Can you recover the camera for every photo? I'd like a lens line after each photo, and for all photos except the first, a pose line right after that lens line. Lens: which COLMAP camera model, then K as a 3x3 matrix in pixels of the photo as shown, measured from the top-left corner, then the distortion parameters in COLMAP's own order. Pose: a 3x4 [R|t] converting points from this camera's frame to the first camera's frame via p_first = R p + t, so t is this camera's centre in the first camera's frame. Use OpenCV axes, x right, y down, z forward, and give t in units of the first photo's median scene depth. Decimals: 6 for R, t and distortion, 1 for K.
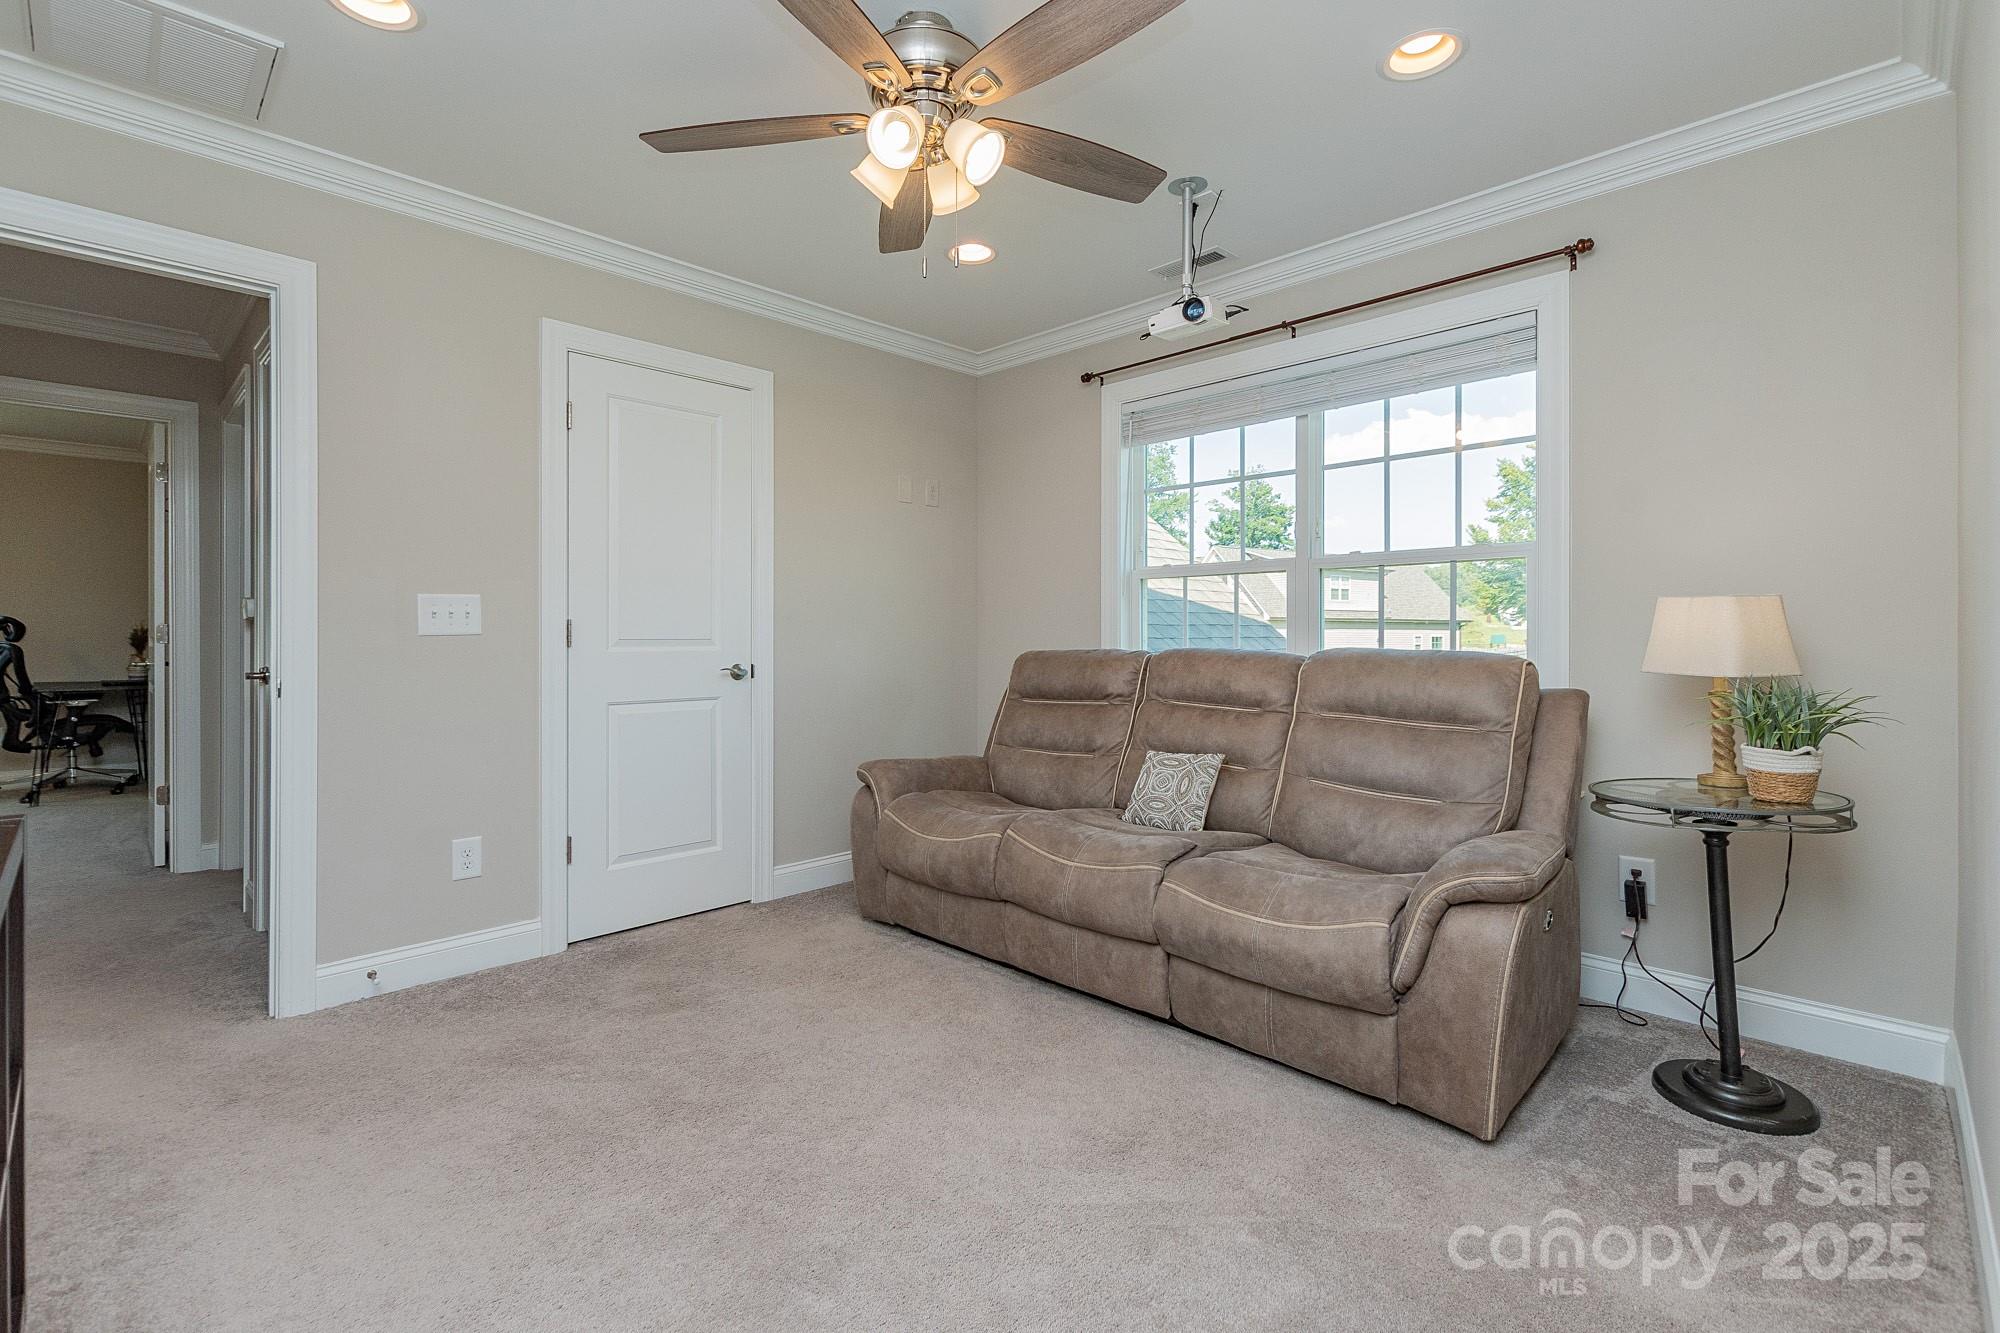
lens RADIAL K [[897.1, 0, 998.8], [0, 897.1, 631.2], [0, 0, 1]] dist [-0.000437, 0.000020]
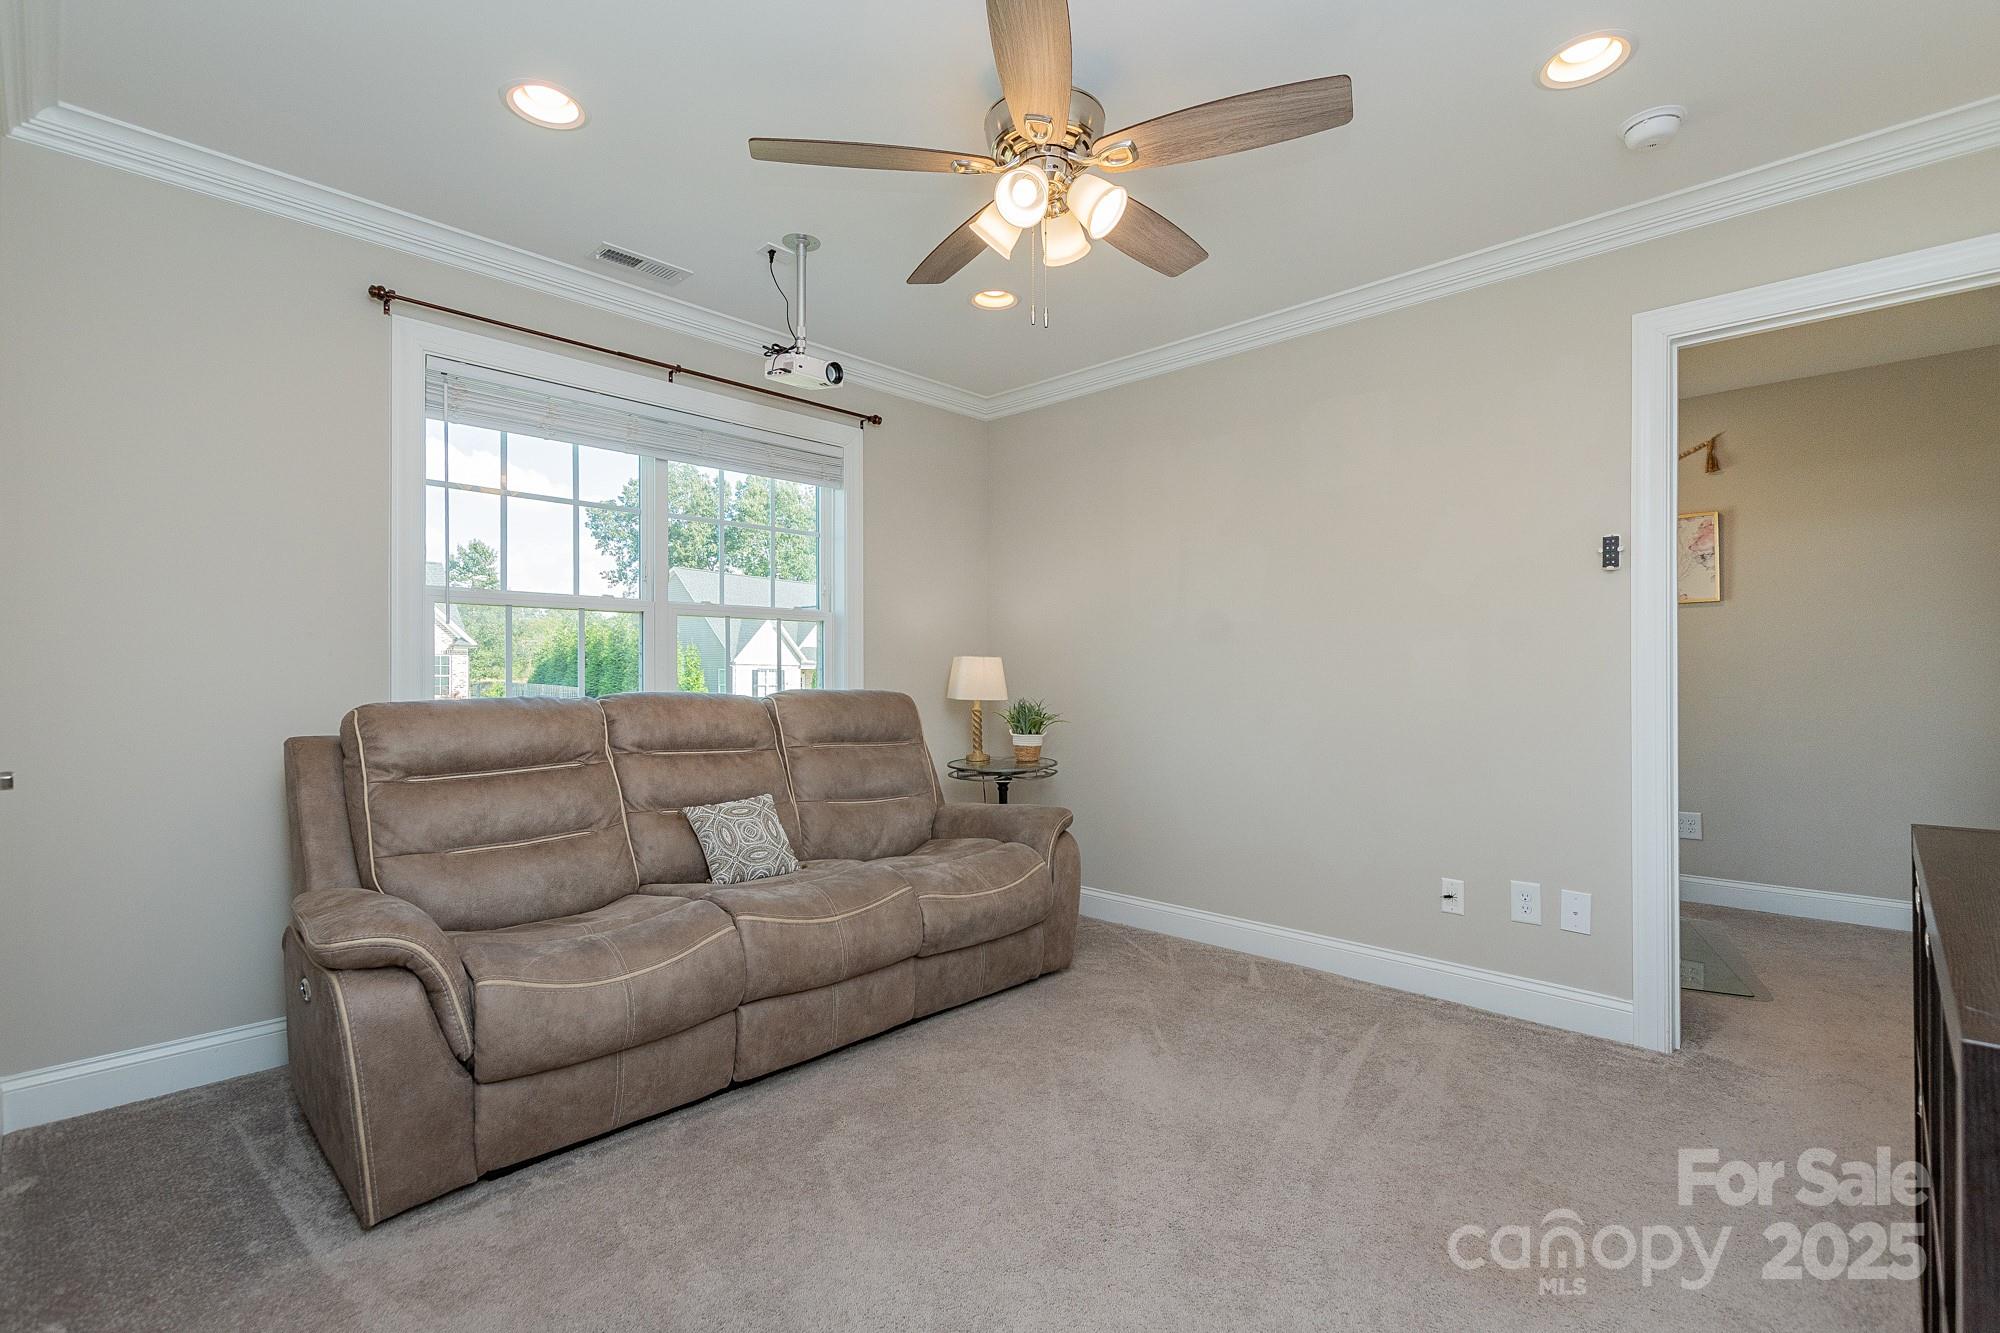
lens RADIAL K [[879.6, 0, 1000.0], [0, 879.6, 666.5], [0, 0, 1]] dist [0.001018, -0.000016]
pose [[-0.001172, 0.014839, 0.999889, -0.850230], [-0.000739, 0.999890, -0.014840, 0.006723], [-0.999999, -0.000756, -0.001161, 0.824720]]
